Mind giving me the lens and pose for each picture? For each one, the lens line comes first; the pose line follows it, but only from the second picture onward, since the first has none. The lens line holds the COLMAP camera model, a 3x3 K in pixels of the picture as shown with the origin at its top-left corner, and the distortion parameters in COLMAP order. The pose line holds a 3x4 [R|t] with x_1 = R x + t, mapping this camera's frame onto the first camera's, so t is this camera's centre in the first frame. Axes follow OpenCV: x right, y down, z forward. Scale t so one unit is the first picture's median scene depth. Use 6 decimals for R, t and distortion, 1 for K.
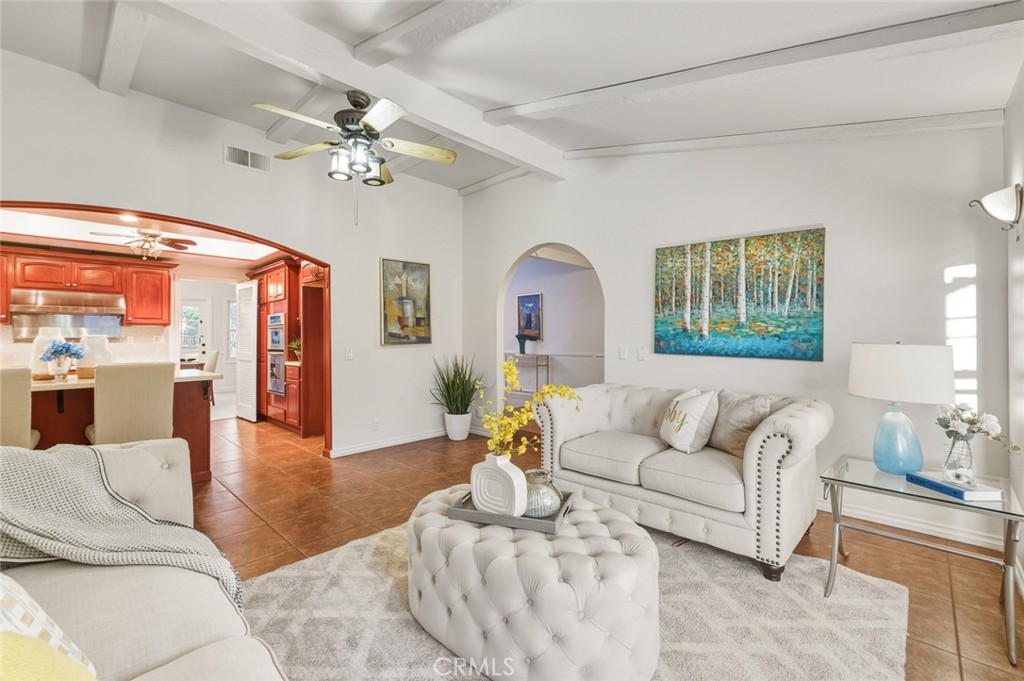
lens RADIAL K [[445.8, 0, 519.2], [0, 445.8, 336.2], [0, 0, 1]] dist [0.001446, 0.000860]
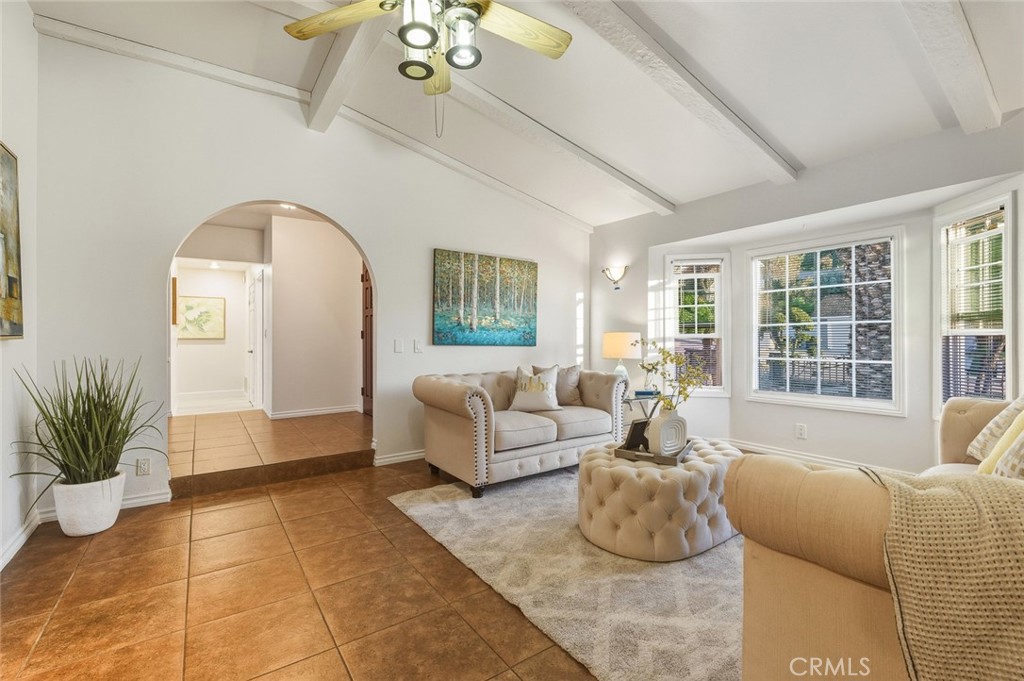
lens RADIAL K [[445.8, 0, 519.0], [0, 445.8, 339.8], [0, 0, 1]] dist [0.001446, 0.000860]
pose [[0.207590, 0.003108, 0.978211, -0.767114], [0.007785, 0.999958, -0.004829, 0.035525], [-0.978185, 0.008617, 0.207557, 0.626260]]
